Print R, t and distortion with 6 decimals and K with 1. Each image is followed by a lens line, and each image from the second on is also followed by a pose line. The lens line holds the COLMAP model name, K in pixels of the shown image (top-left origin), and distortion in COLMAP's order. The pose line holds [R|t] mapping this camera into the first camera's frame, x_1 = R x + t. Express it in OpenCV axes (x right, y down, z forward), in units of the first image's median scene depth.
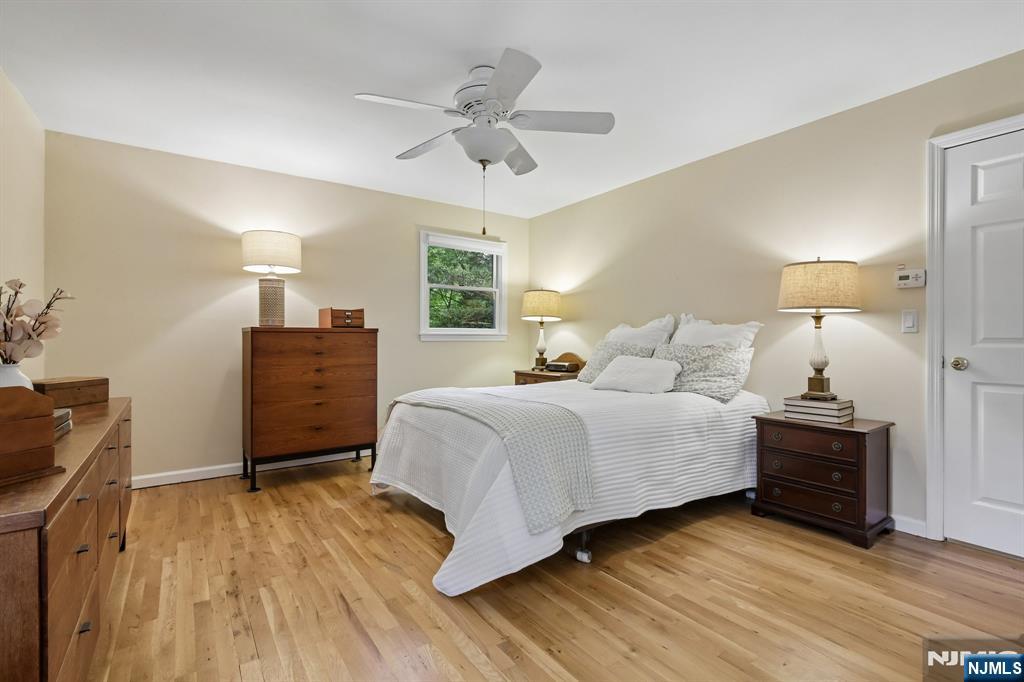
lens RADIAL K [[475.7, 0, 516.5], [0, 475.7, 339.4], [0, 0, 1]] dist [-0.032670, 0.006265]
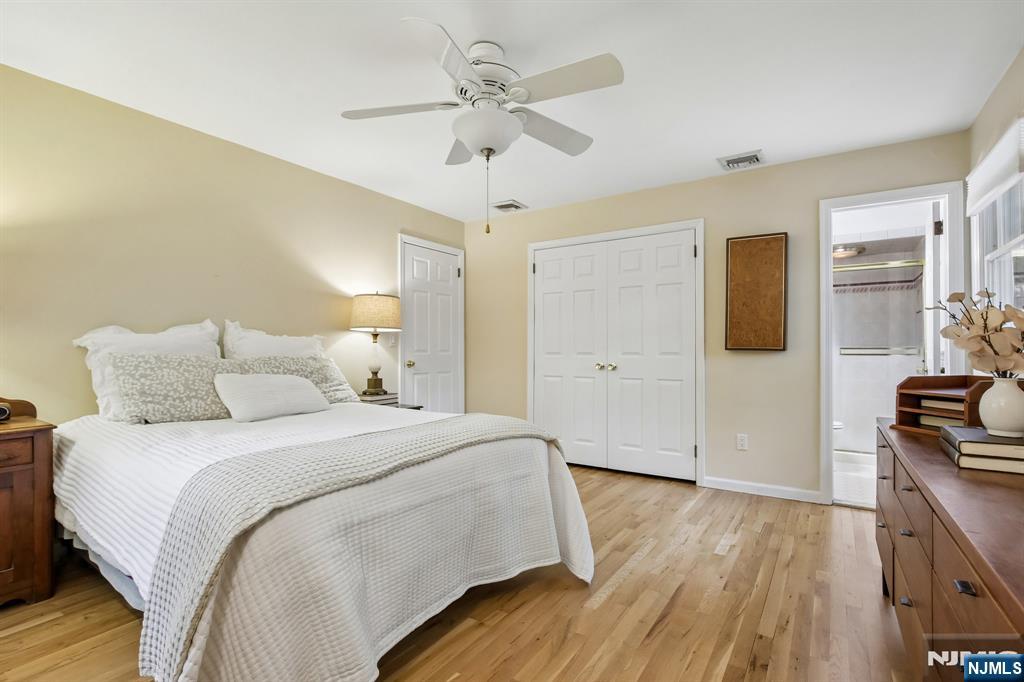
lens RADIAL K [[475.7, 0, 516.9], [0, 475.7, 344.3], [0, 0, 1]] dist [-0.032670, 0.006265]
pose [[-0.361600, 0.014056, 0.932228, -0.829810], [0.002299, 0.999897, -0.014185, 0.001934], [-0.932331, -0.002986, -0.361594, 1.151333]]
